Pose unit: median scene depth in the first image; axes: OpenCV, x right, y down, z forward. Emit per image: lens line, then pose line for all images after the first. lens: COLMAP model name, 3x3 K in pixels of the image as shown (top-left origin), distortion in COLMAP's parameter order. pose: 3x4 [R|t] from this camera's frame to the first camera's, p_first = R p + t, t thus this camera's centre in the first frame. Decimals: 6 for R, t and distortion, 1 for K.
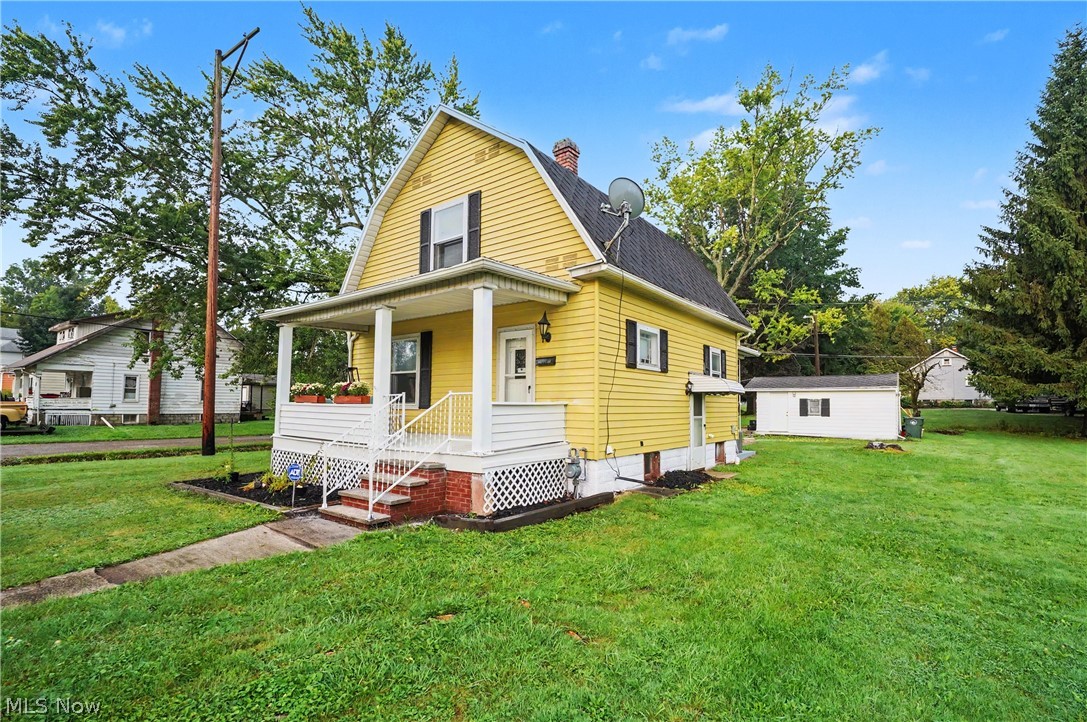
lens RADIAL K [[506.6, 0, 540.4], [0, 506.6, 365.0], [0, 0, 1]] dist [-0.009339, -0.000396]
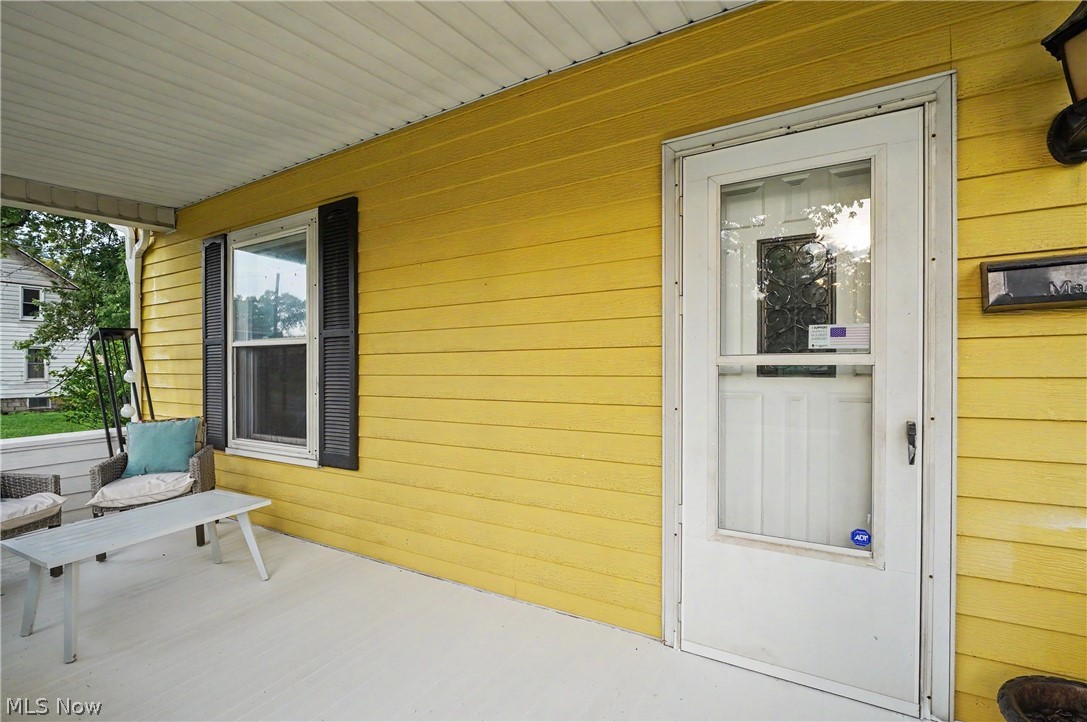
lens RADIAL K [[506.6, 0, 546.9], [0, 506.6, 375.3], [0, 0, 1]] dist [-0.009339, -0.000396]
pose [[0.994130, 0.002054, 0.108176, -0.147534], [-0.009913, 0.997343, 0.072167, 0.011320], [-0.107740, -0.072816, 0.991509, 0.732686]]
